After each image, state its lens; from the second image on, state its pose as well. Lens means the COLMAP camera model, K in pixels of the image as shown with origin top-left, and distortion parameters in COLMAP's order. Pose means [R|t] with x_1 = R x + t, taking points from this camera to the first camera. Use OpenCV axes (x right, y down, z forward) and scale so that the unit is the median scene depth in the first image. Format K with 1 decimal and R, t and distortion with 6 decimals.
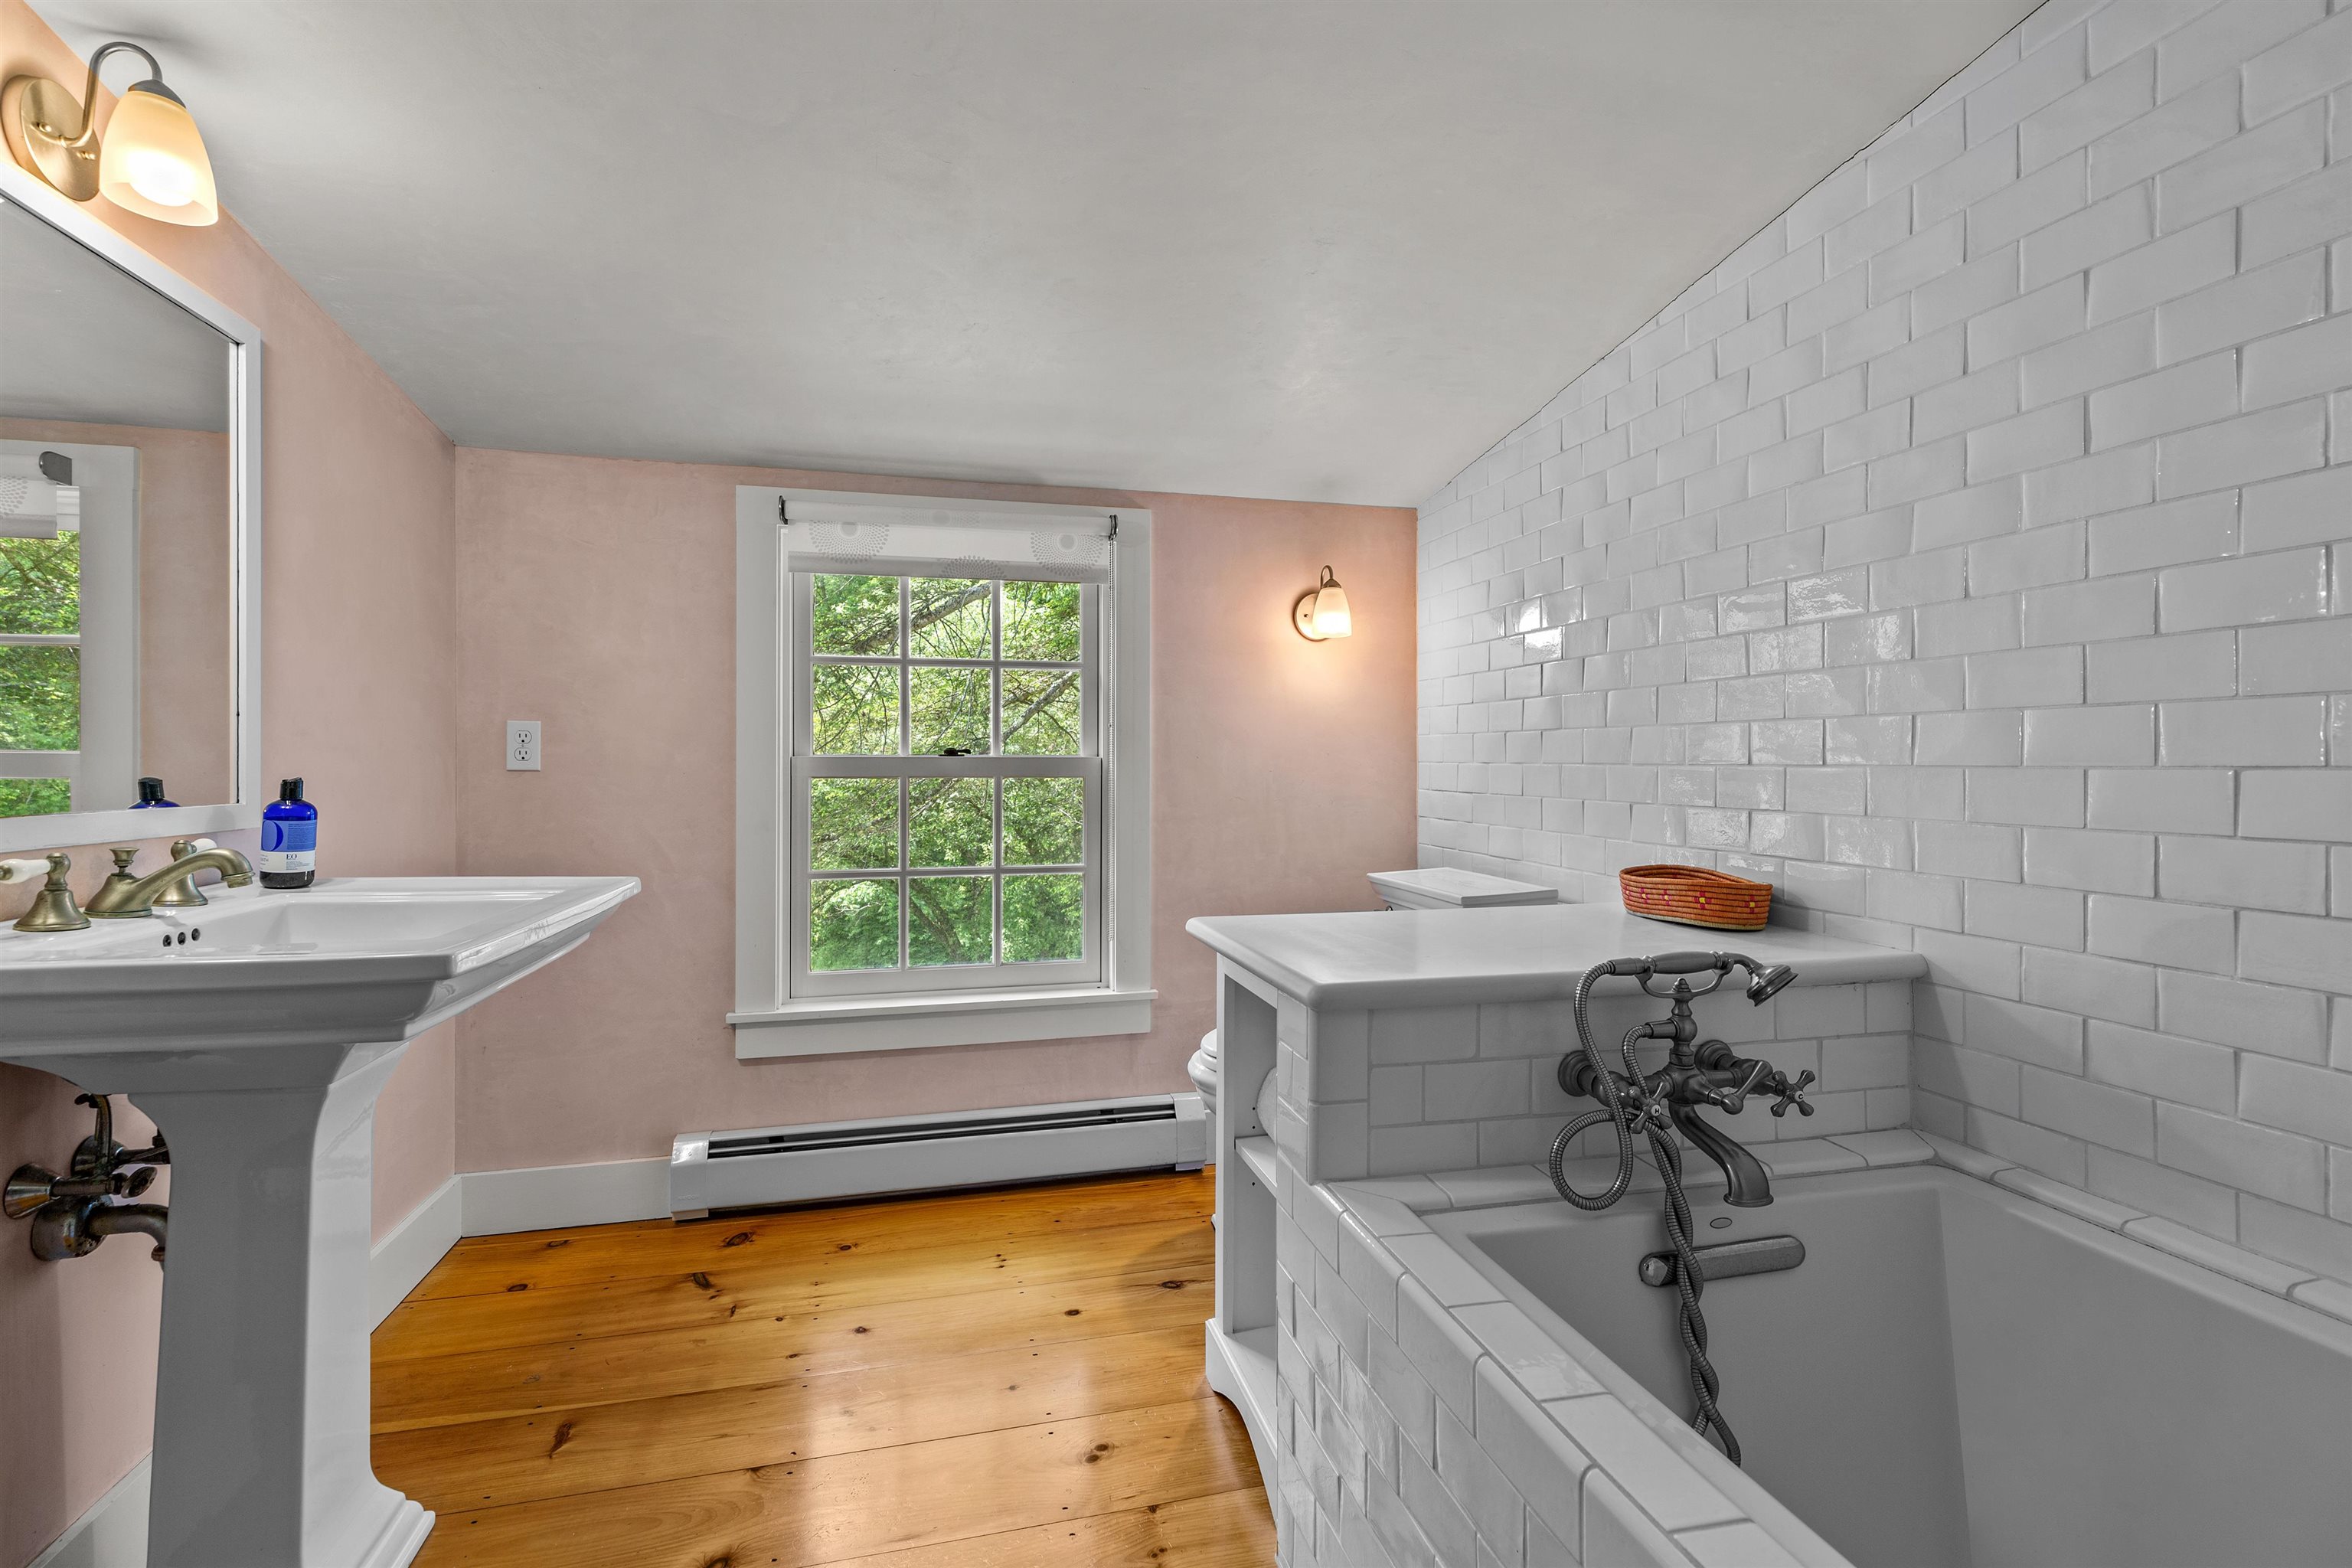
lens RADIAL K [[1061.8, 0, 1167.6], [0, 1061.8, 774.5], [0, 0, 1]] dist [0.002530, 0.000454]
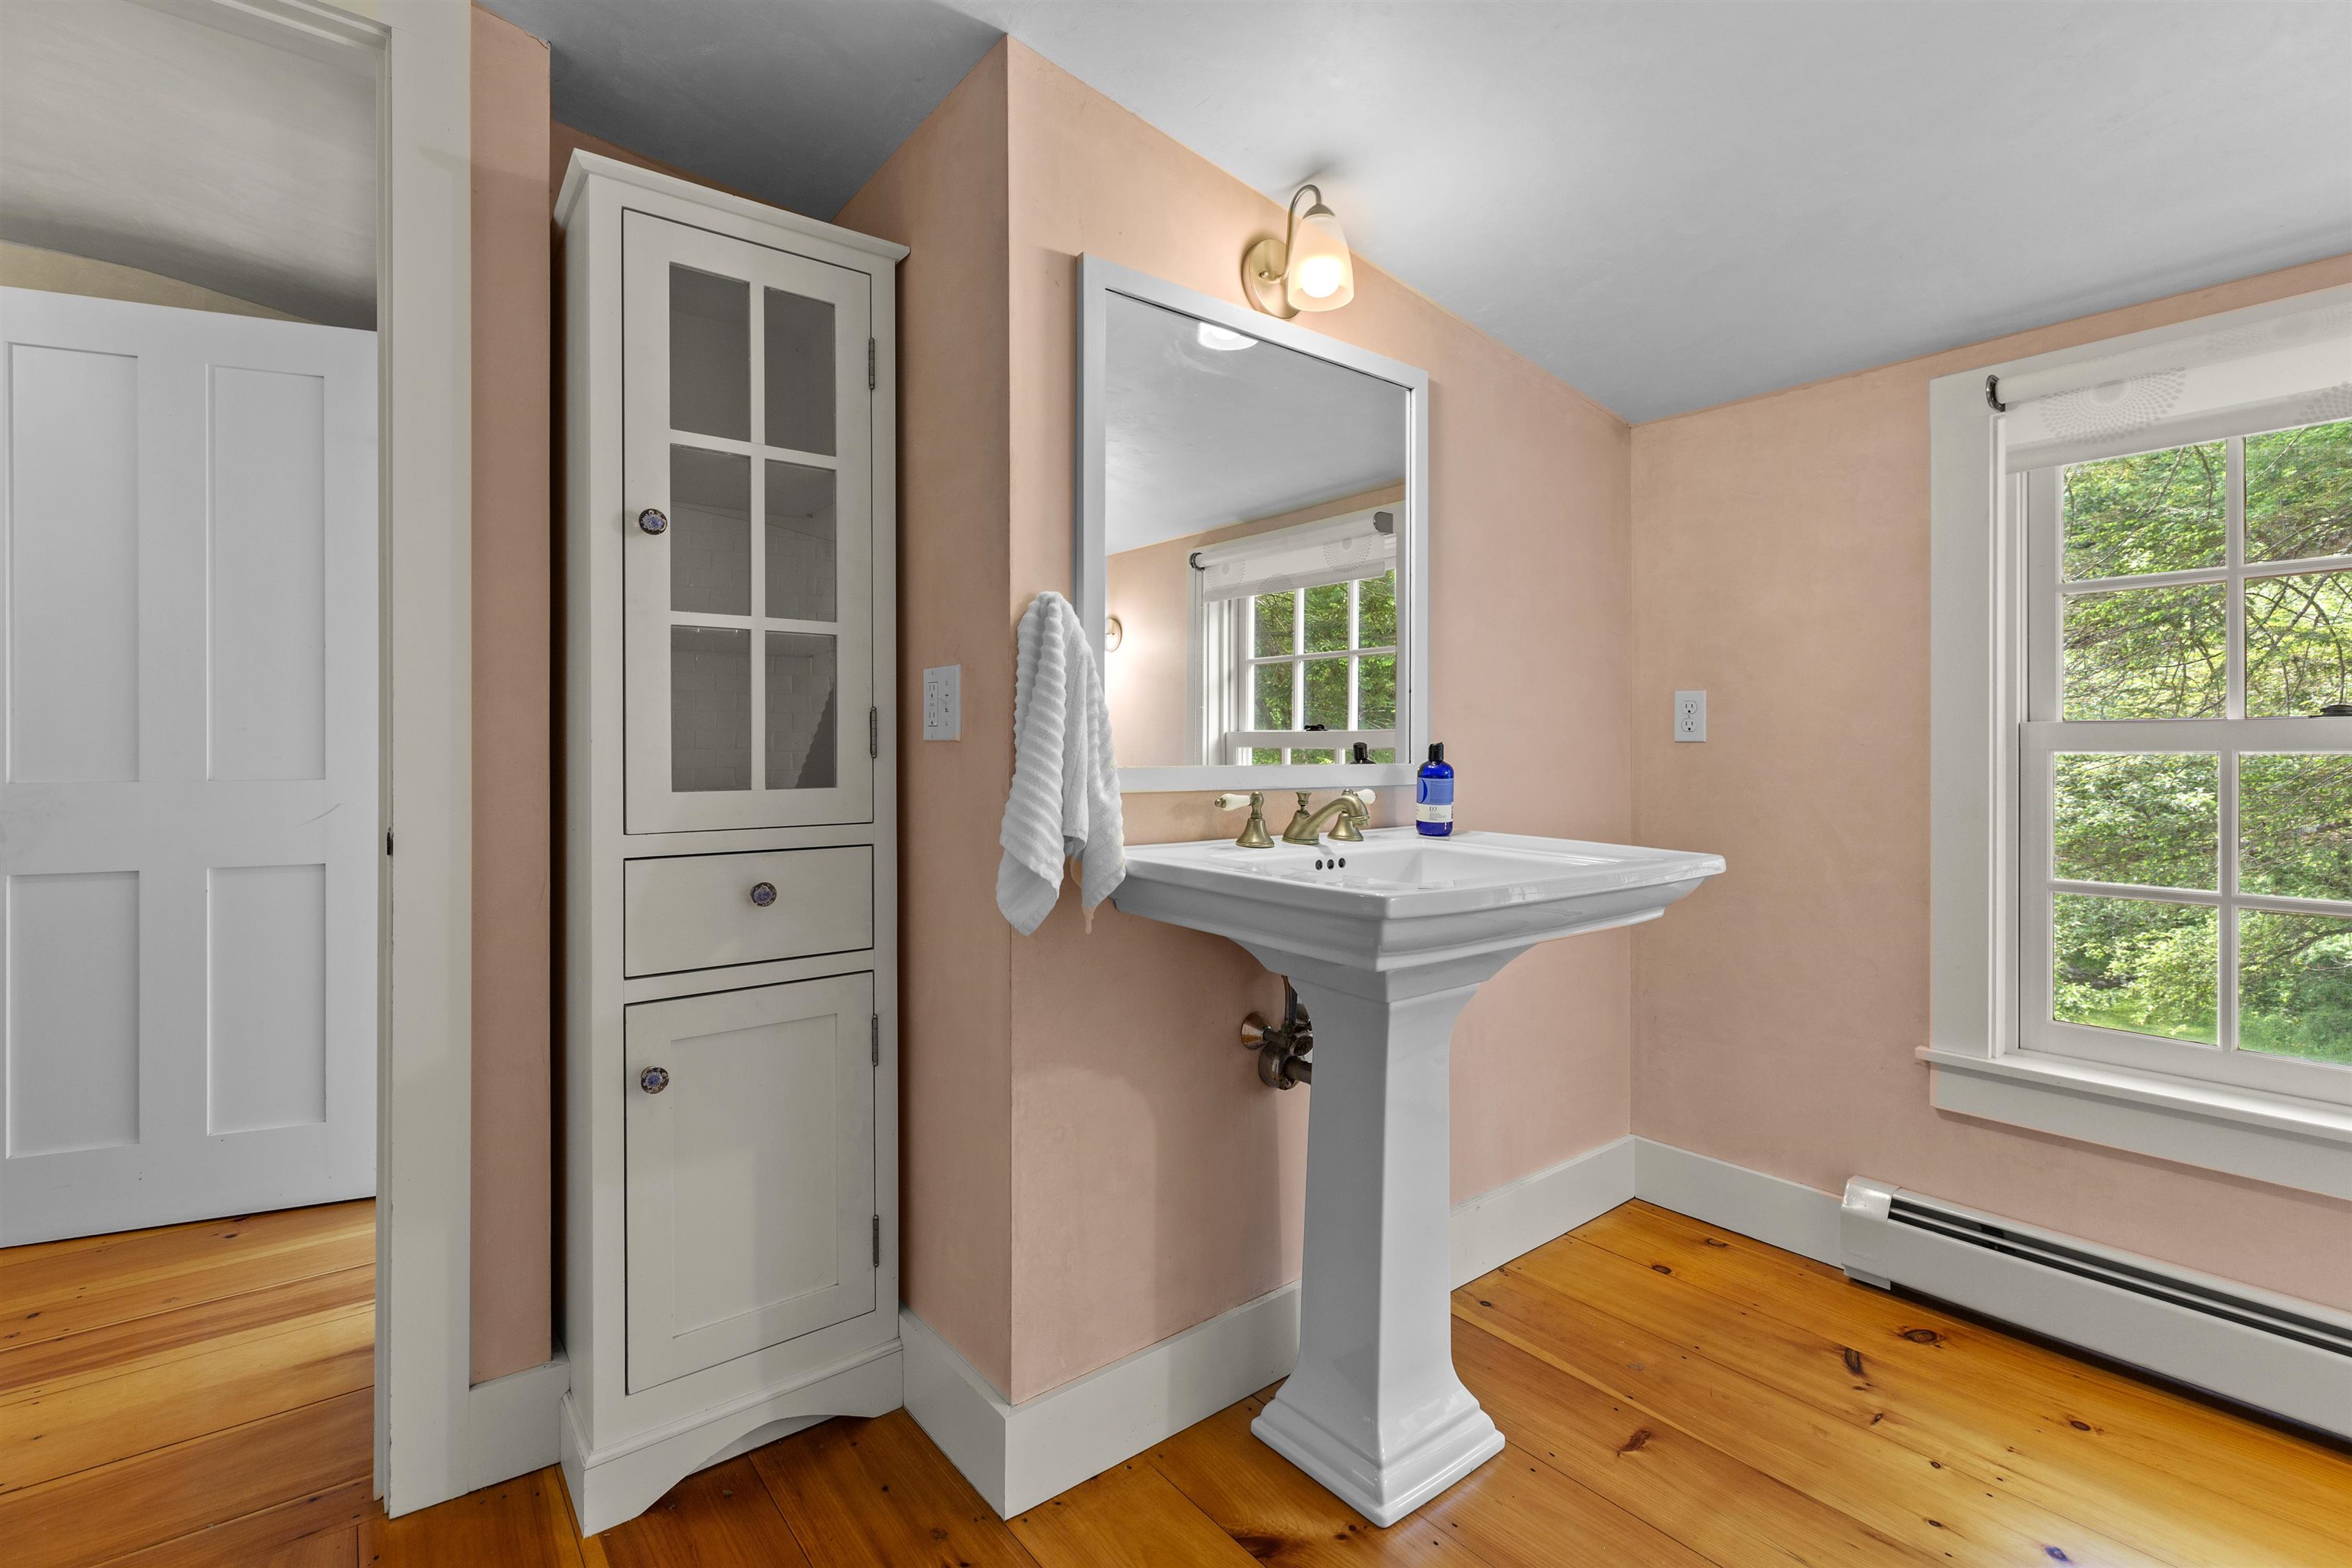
lens RADIAL K [[1061.8, 0, 1160.1], [0, 1061.8, 748.9], [0, 0, 1]] dist [0.002530, 0.000454]
pose [[0.409027, -0.000489, -0.912522, 0.098008], [-0.011030, 0.999924, -0.005480, 0.015486], [0.912455, 0.012306, 0.408991, 0.183149]]
